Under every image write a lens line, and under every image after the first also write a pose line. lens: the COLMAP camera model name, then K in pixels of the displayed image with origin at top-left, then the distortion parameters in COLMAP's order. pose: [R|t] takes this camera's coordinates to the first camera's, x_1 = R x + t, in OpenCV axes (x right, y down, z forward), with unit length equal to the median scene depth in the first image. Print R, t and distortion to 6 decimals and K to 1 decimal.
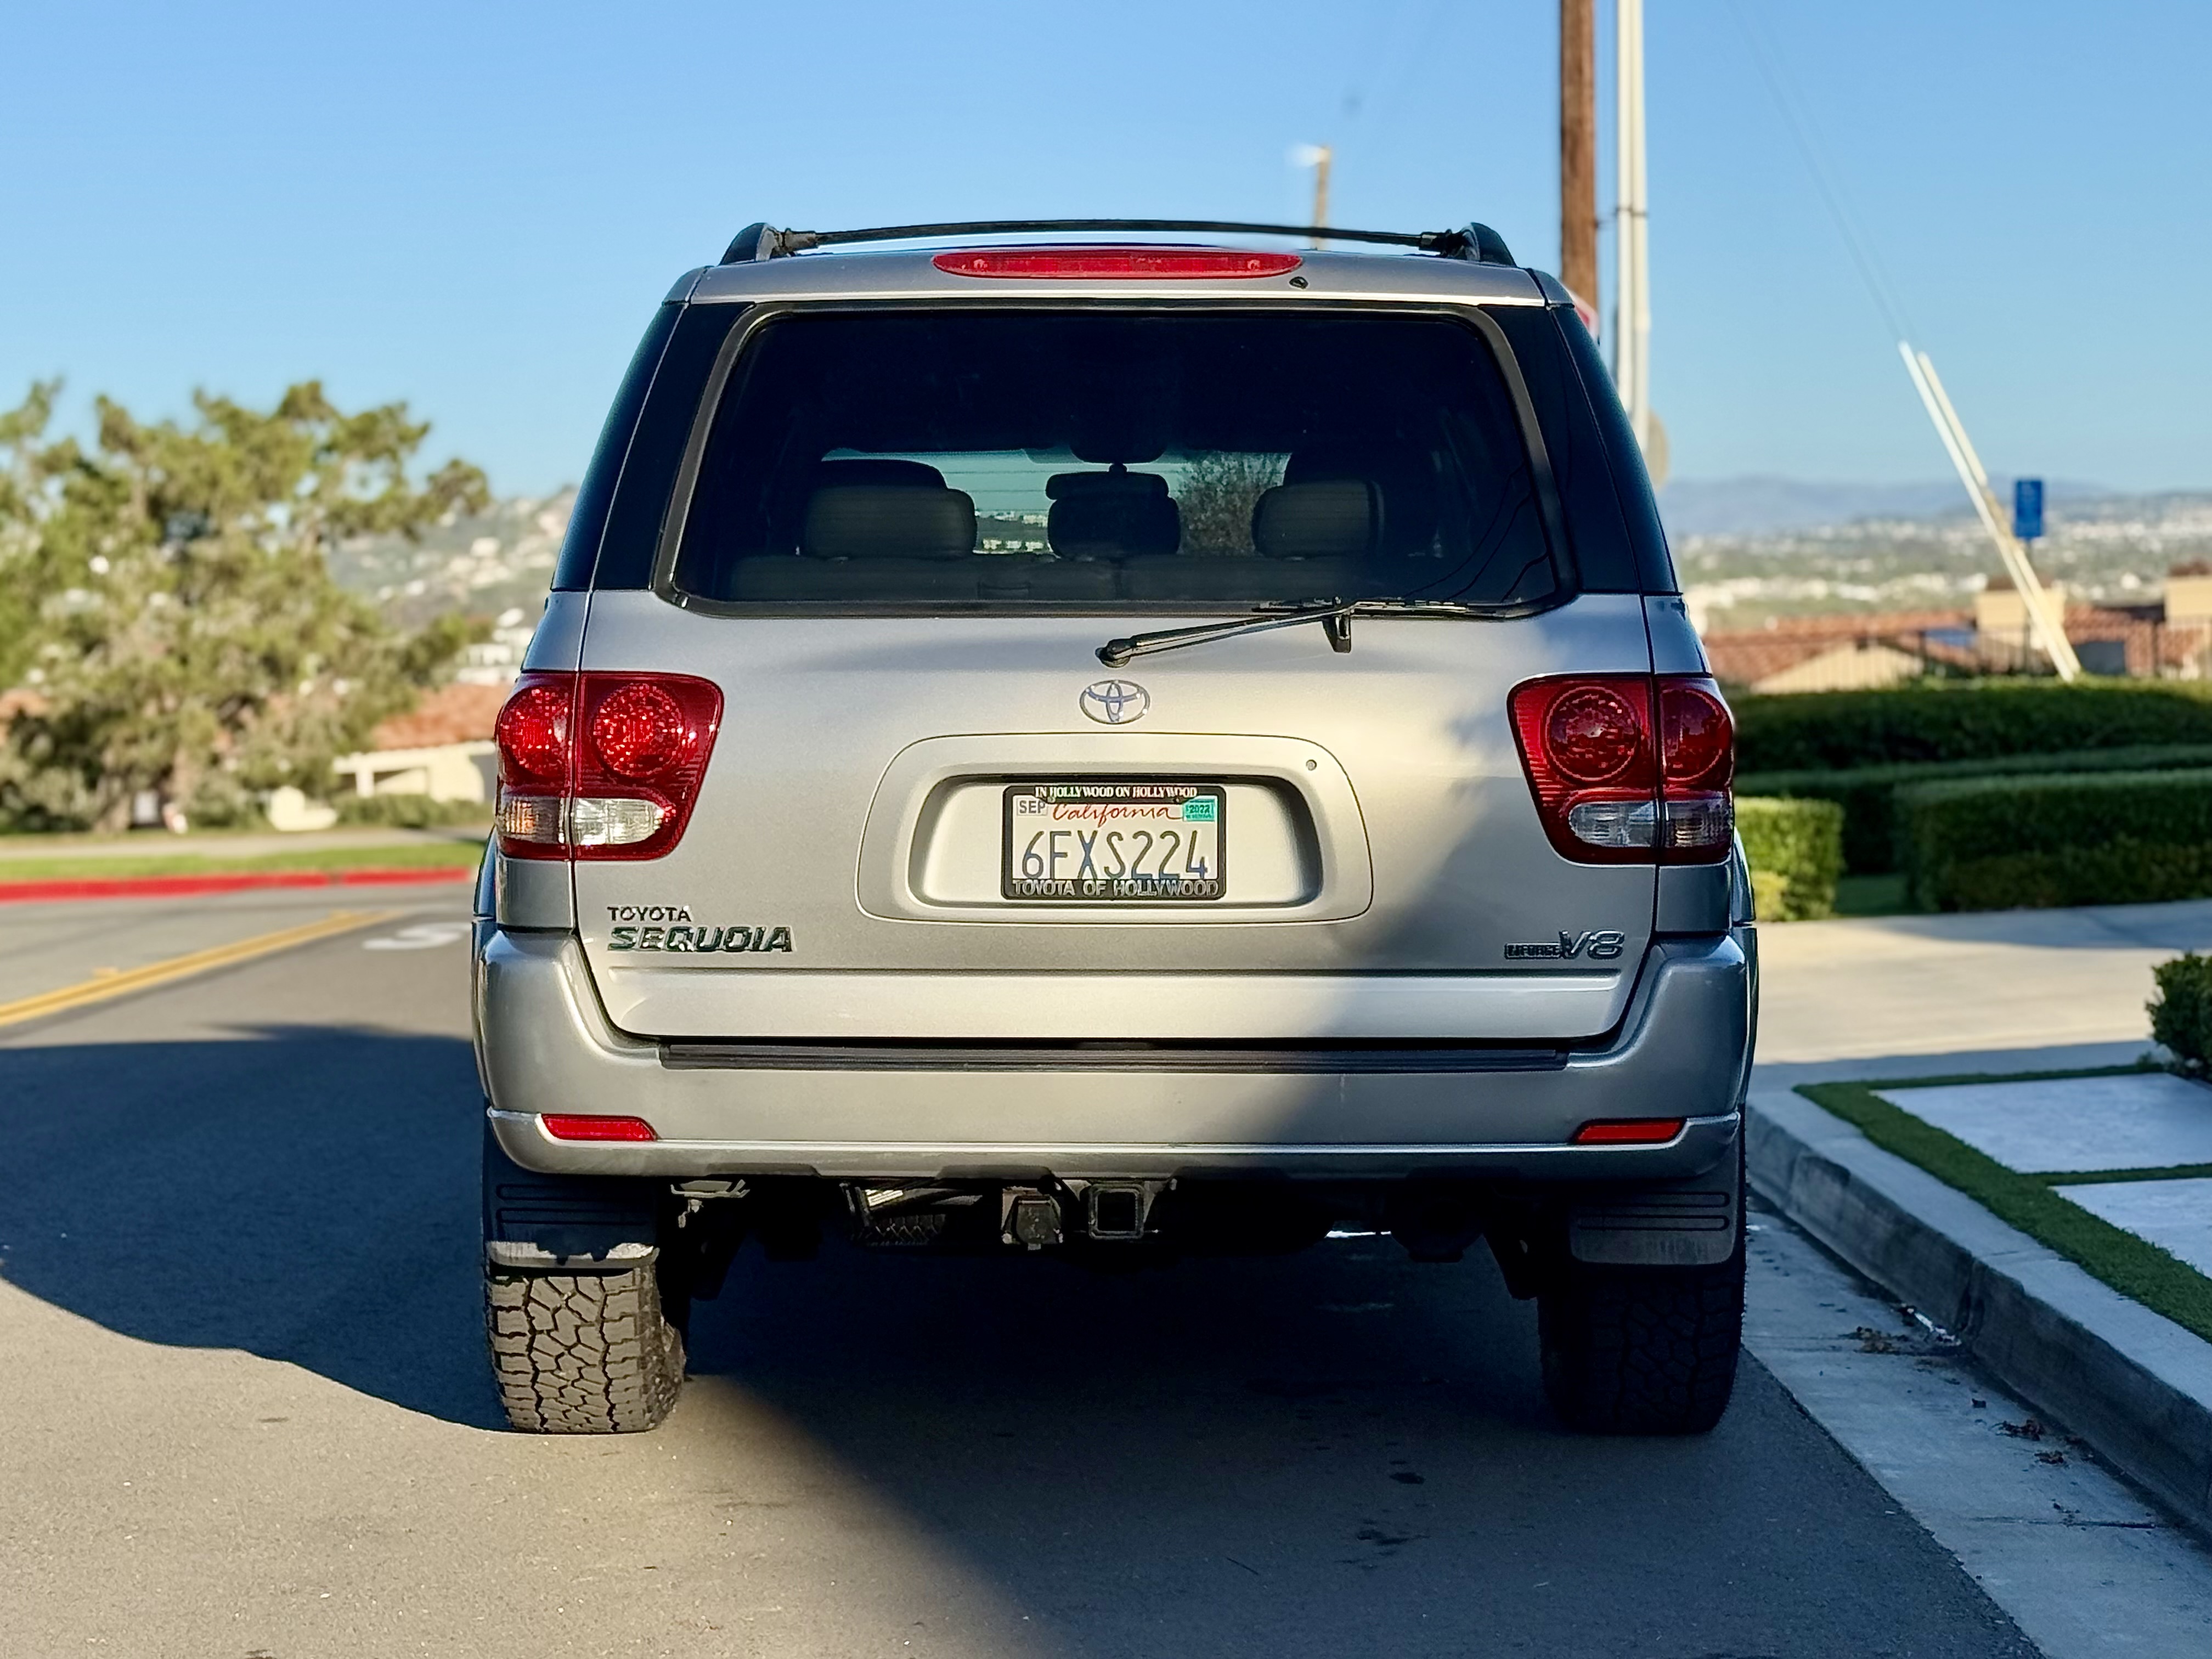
lens RADIAL K [[4305.2, 0, 1103.5], [0, 4305.2, 831.9], [0, 0, 1]] dist [0.100486, 0.000000]
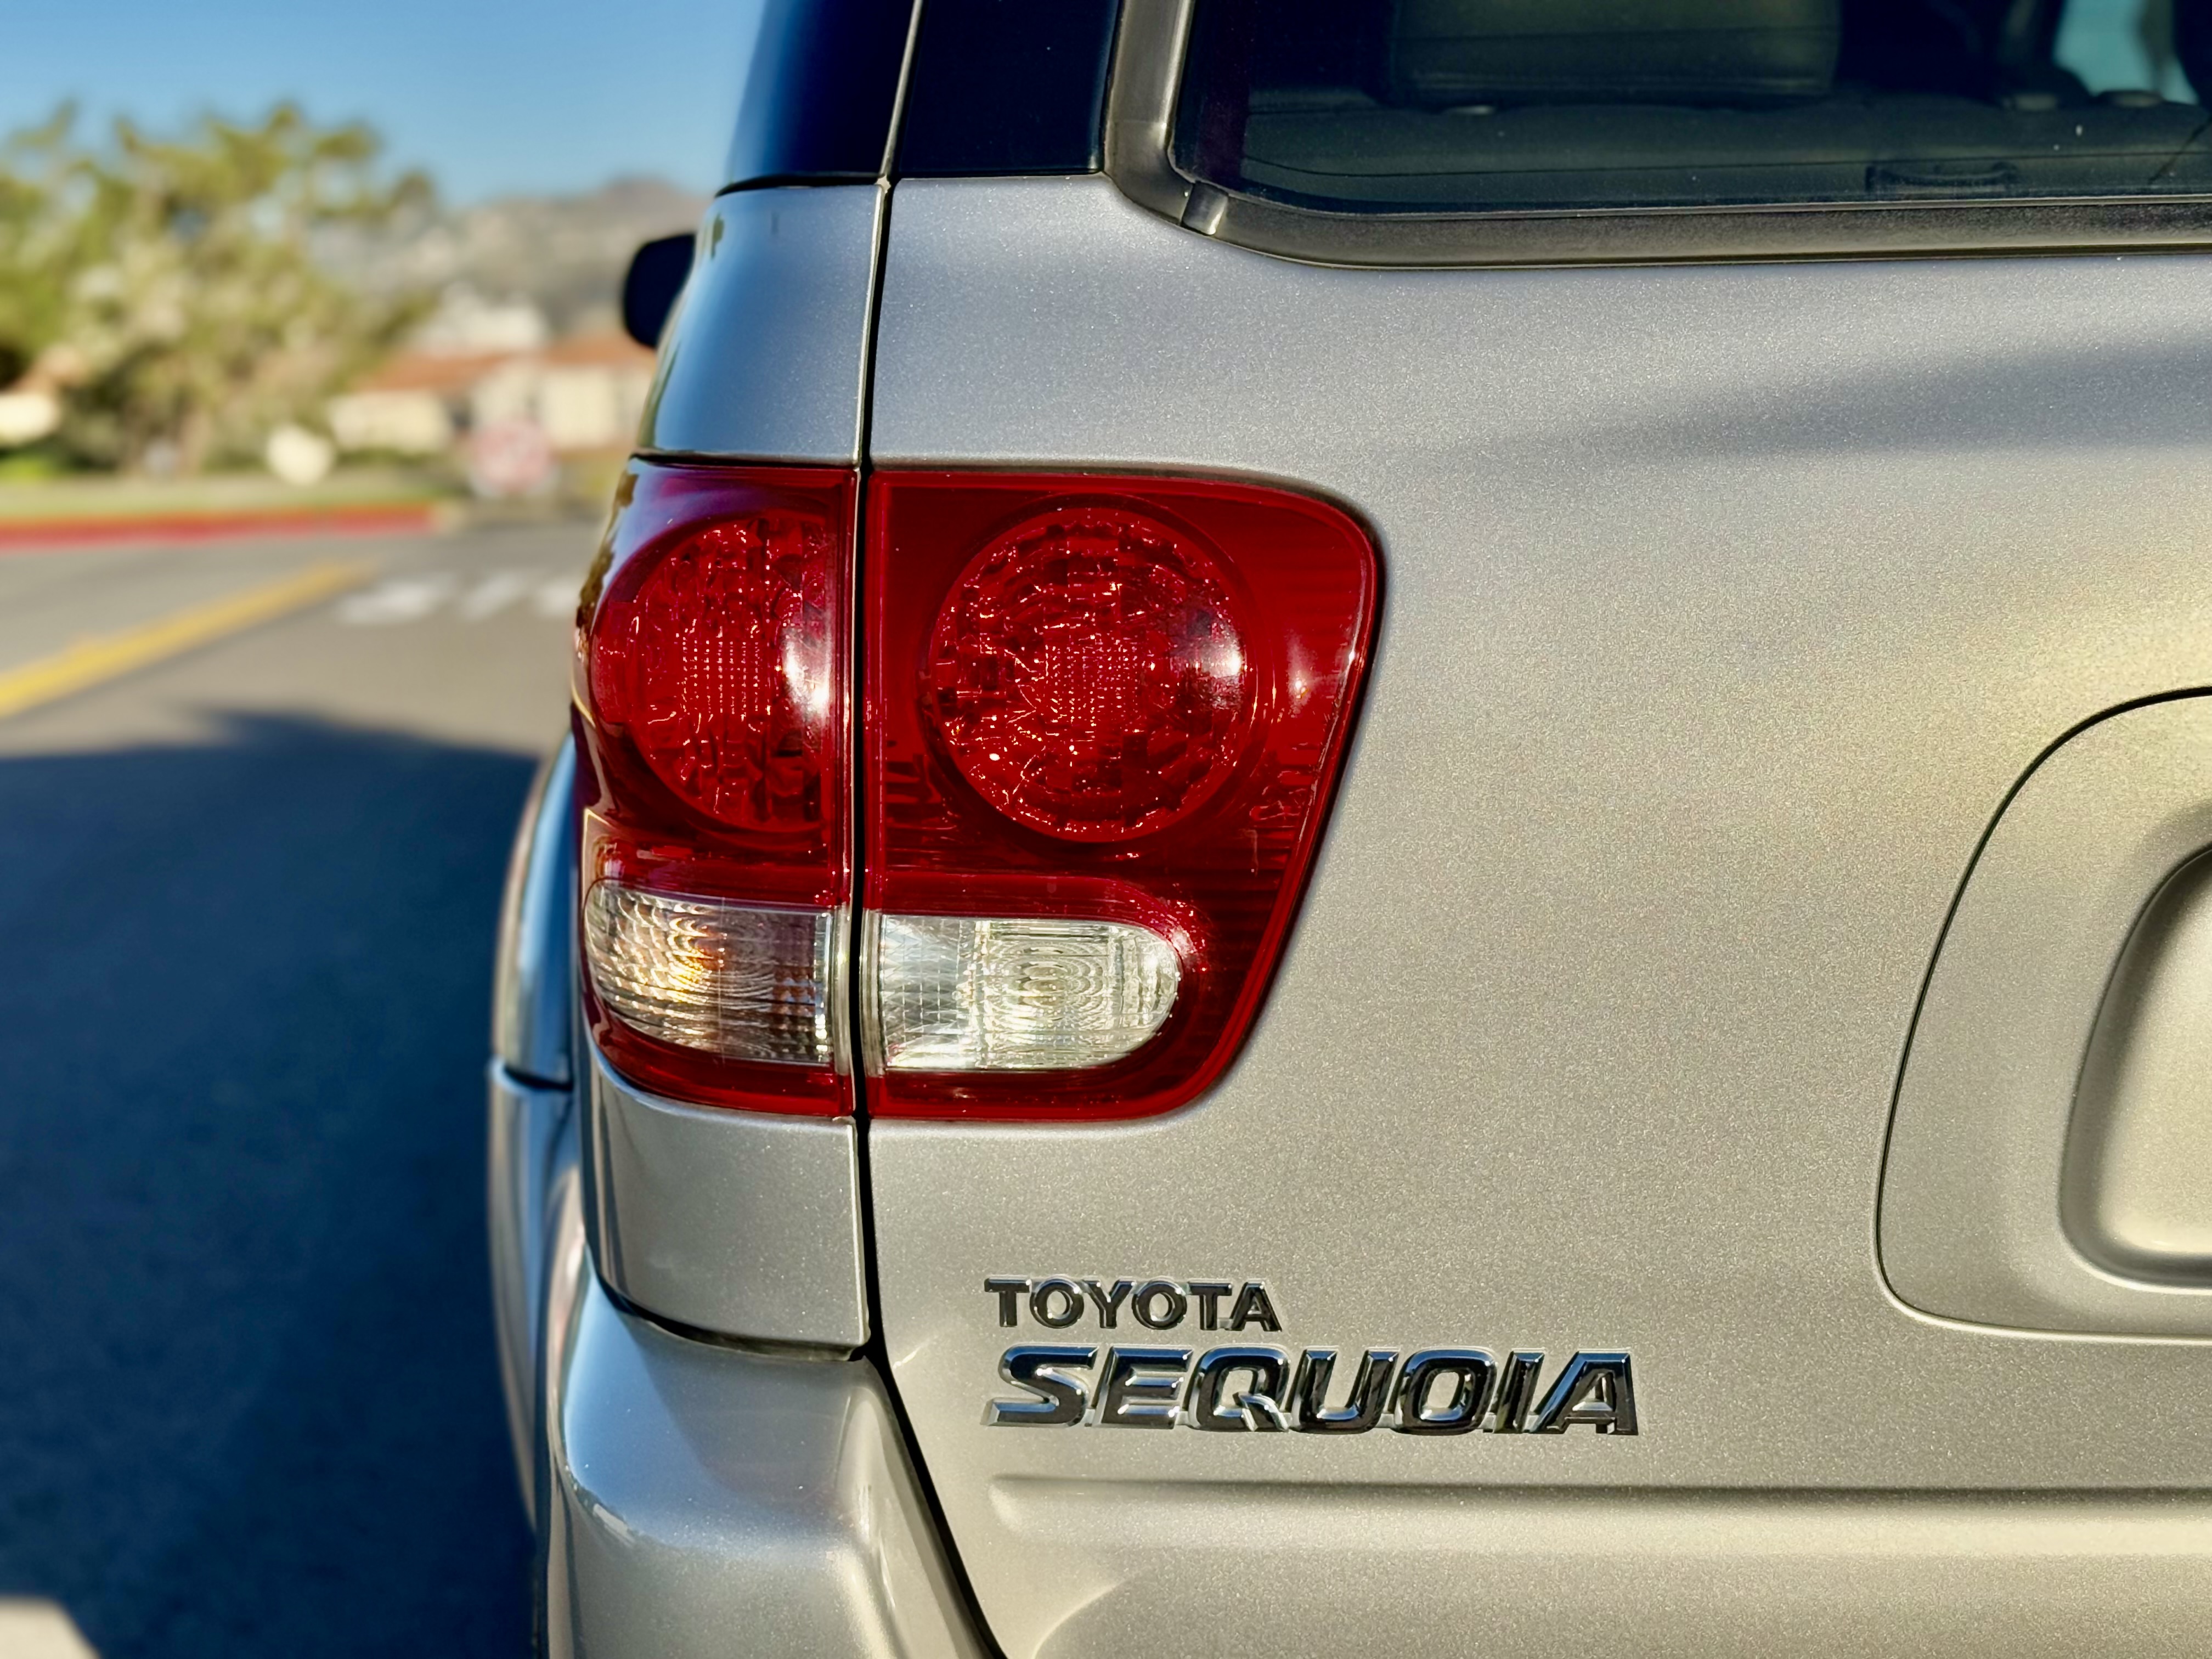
lens RADIAL K [[3280.9, 0, 1101.2], [0, 3280.9, 764.8], [0, 0, 1]] dist [0.087481, 0.000000]
pose [[0.998508, -0.017131, 0.051855, -0.117154], [0.012206, 0.995512, 0.093850, -0.037439], [-0.053230, -0.093077, 0.994235, 0.775894]]
